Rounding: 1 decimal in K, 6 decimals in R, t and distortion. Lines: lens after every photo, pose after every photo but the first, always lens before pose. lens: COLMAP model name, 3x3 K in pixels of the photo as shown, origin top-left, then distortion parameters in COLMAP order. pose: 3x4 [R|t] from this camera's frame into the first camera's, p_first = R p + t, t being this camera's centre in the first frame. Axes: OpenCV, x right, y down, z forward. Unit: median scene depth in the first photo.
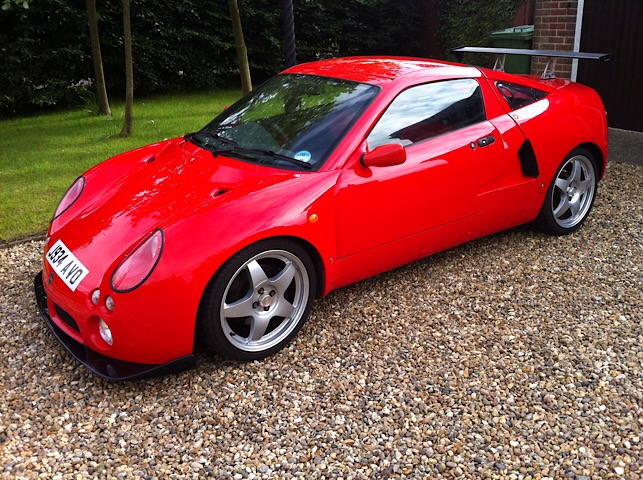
lens RADIAL K [[620.2, 0, 334.8], [0, 620.2, 240.2], [0, 0, 1]] dist [0.072975, -0.263626]
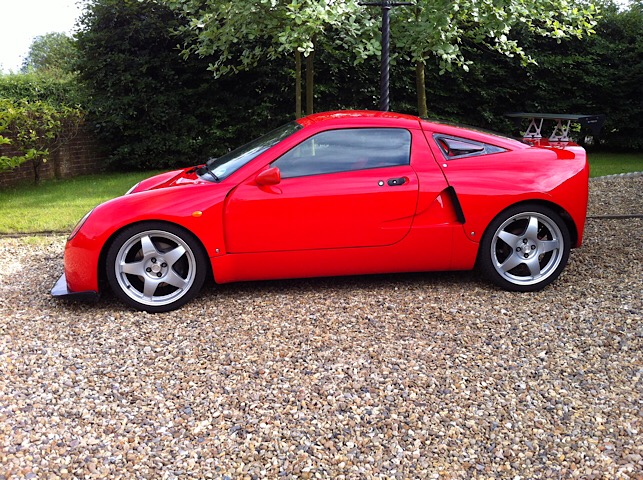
lens RADIAL K [[617.8, 0, 337.4], [0, 617.8, 239.4], [0, 0, 1]] dist [0.070355, -0.282731]
pose [[0.852276, 0.130326, -0.506597, 0.746479], [-0.194602, 0.977949, -0.075804, 0.049513], [0.485546, 0.163190, 0.858844, 0.005894]]
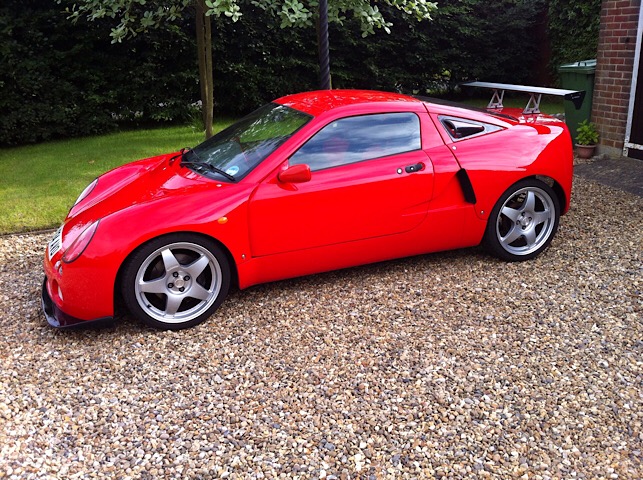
lens RADIAL K [[617.8, 0, 337.4], [0, 617.8, 239.4], [0, 0, 1]] dist [0.070355, -0.282731]
pose [[0.963807, 0.083302, -0.253251, 0.411836], [-0.092057, 0.995490, -0.022898, 0.007373], [0.250202, 0.045383, 0.967129, -0.108255]]
